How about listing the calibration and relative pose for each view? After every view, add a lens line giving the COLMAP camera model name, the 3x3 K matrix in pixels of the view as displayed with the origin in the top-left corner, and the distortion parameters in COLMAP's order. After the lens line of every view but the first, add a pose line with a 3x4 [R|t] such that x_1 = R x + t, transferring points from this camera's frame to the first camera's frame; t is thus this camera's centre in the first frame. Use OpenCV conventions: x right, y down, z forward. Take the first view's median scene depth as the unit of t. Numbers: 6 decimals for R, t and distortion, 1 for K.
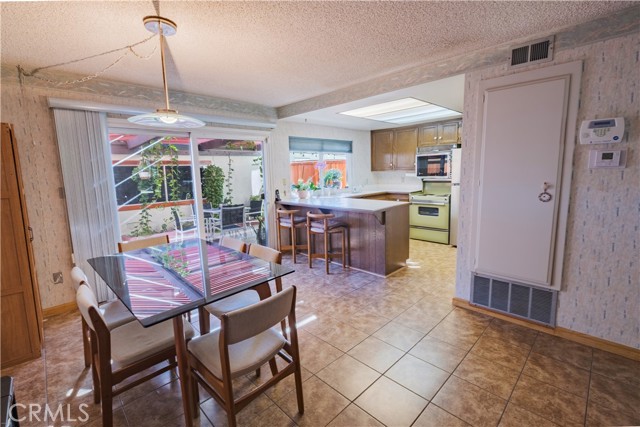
lens RADIAL K [[284.1, 0, 319.8], [0, 284.1, 213.4], [0, 0, 1]] dist [0.004628, -0.000208]
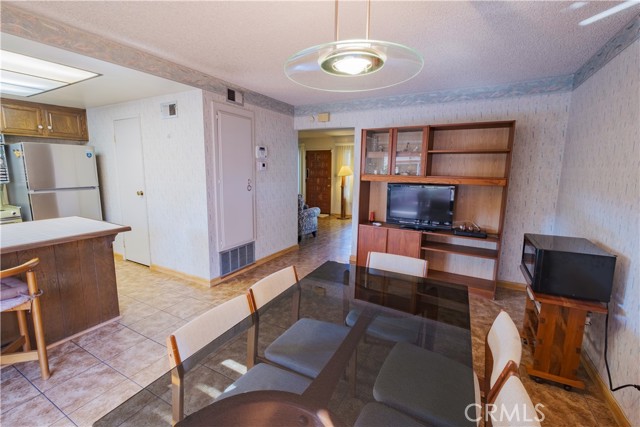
lens RADIAL K [[284.1, 0, 318.6], [0, 284.1, 211.1], [0, 0, 1]] dist [0.004628, -0.000208]
pose [[-0.290013, -0.127999, 0.948424, -0.862560], [0.134981, 0.975638, 0.172947, -0.146660], [-0.947456, 0.178176, -0.265671, 1.004846]]
